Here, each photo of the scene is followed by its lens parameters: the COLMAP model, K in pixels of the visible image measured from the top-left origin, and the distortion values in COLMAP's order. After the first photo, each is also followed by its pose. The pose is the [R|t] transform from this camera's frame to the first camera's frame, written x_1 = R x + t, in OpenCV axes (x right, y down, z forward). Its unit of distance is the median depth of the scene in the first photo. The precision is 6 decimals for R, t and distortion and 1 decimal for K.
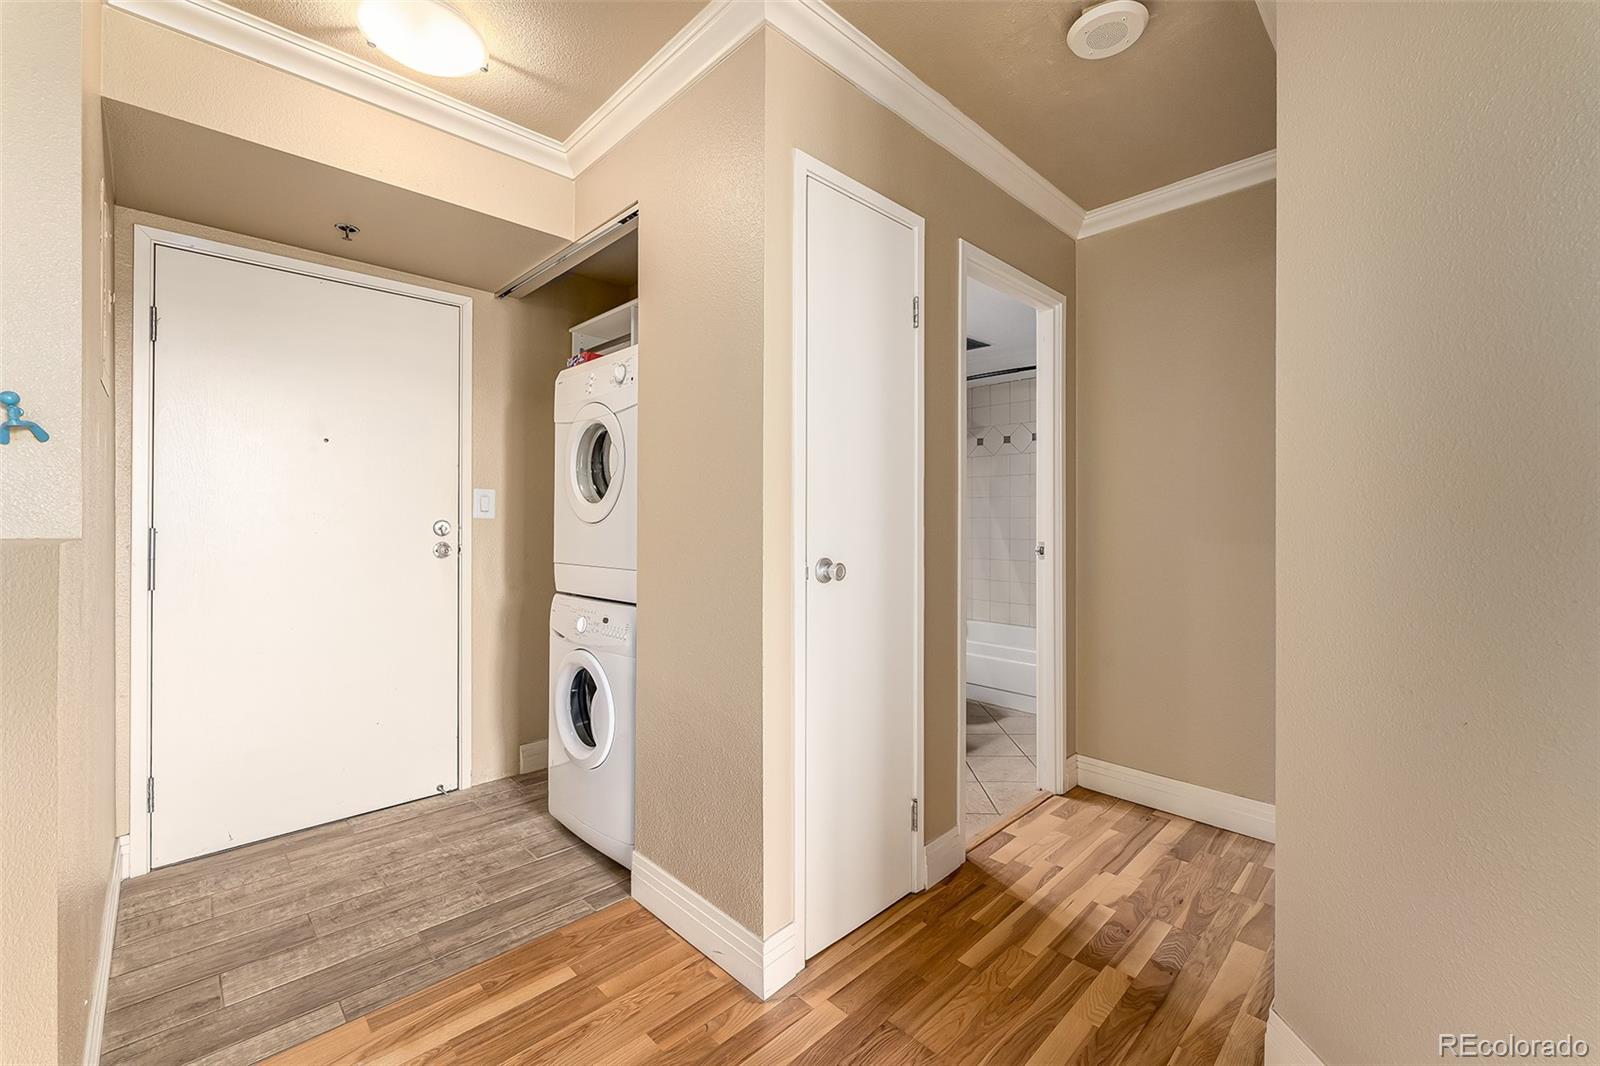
lens RADIAL K [[652.4, 0, 799.7], [0, 652.4, 516.2], [0, 0, 1]] dist [-0.000071, -0.000006]
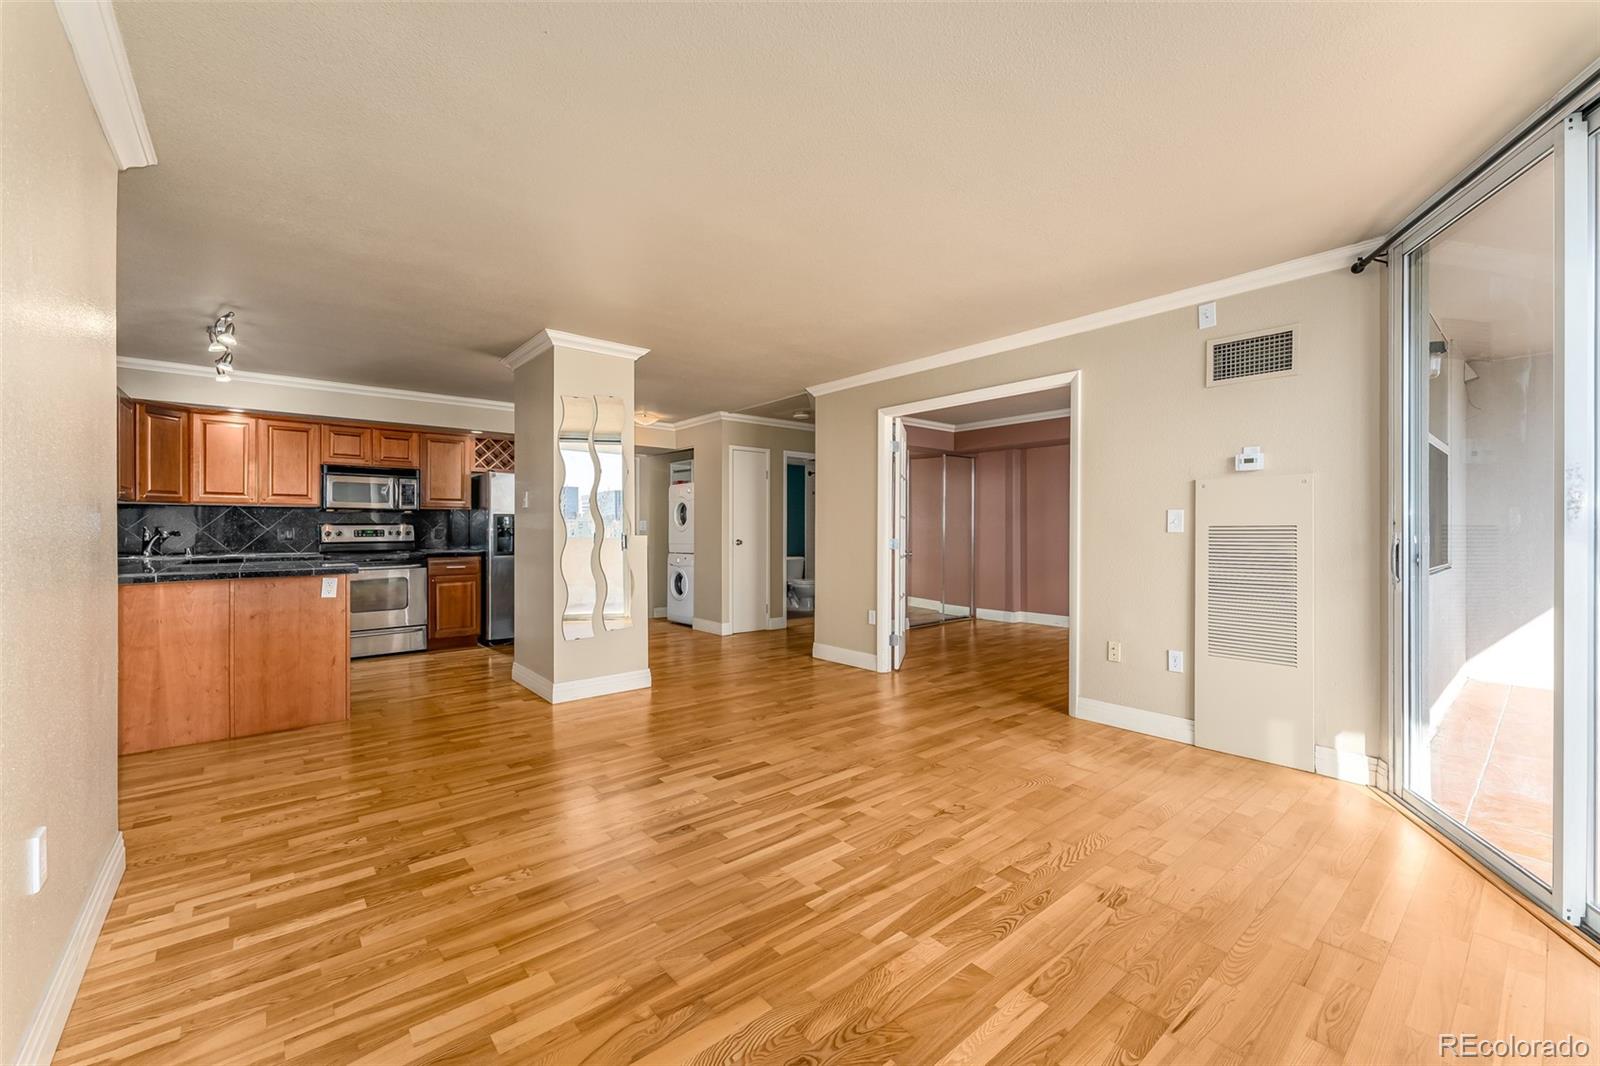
lens RADIAL K [[643.5, 0, 800.0], [0, 643.5, 533.0], [0, 0, 1]] dist [0.002092, -0.000032]
pose [[0.997473, -0.001012, -0.071034, 0.569939], [0.001471, 0.999978, 0.006411, -0.002708], [0.071026, -0.006500, 0.997453, -2.425724]]
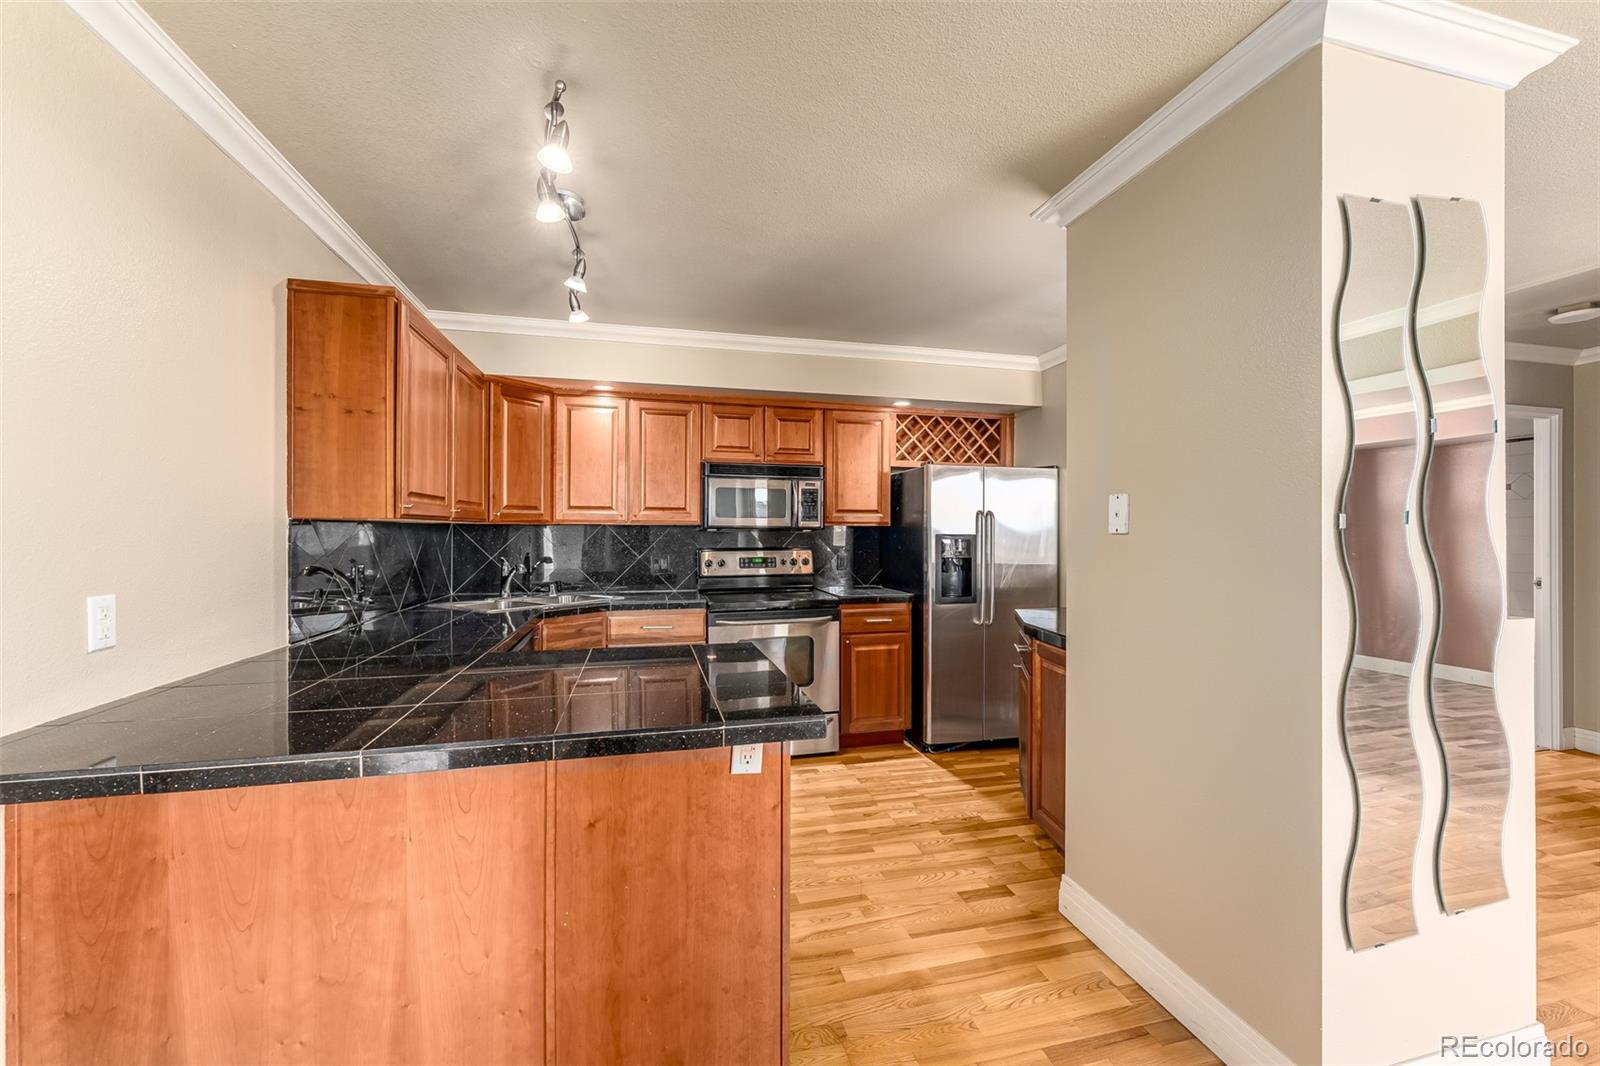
lens RADIAL K [[651.7, 0, 800.0], [0, 651.7, 533.0], [0, 0, 1]] dist [-0.000303, -0.000009]
pose [[0.861883, 0.001250, -0.507105, -0.396609], [-0.001118, 0.999999, 0.000564, -0.073582], [0.507105, 0.000081, 0.861884, -1.379287]]
